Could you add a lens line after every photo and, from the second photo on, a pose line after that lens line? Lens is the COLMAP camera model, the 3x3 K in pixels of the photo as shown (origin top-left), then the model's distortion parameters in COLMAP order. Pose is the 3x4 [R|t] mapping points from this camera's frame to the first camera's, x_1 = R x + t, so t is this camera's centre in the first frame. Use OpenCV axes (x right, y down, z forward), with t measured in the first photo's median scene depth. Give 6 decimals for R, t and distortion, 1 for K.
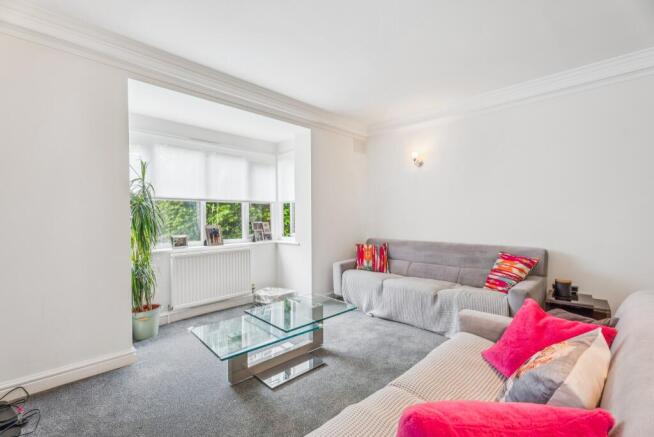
lens RADIAL K [[290.3, 0, 323.8], [0, 290.3, 220.6], [0, 0, 1]] dist [0.001535, -0.000178]
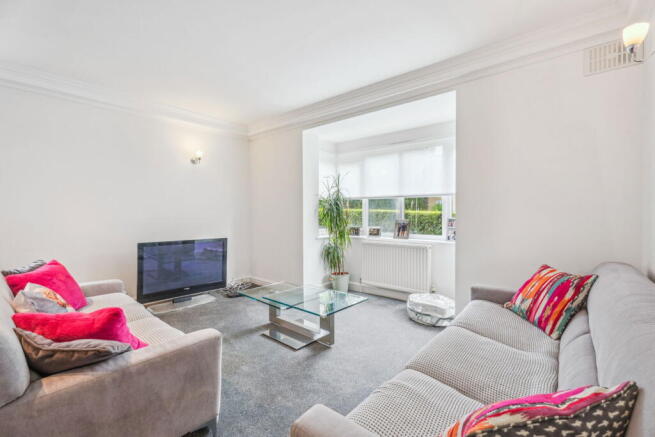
lens RADIAL K [[290.7, 0, 326.8], [0, 290.7, 217.9], [0, 0, 1]] dist [0.001535, -0.000178]
pose [[0.083971, 0.024540, -0.996166, 0.675040], [-0.011398, 0.999655, 0.023665, -0.012186], [0.996403, 0.009367, 0.084222, 0.645147]]
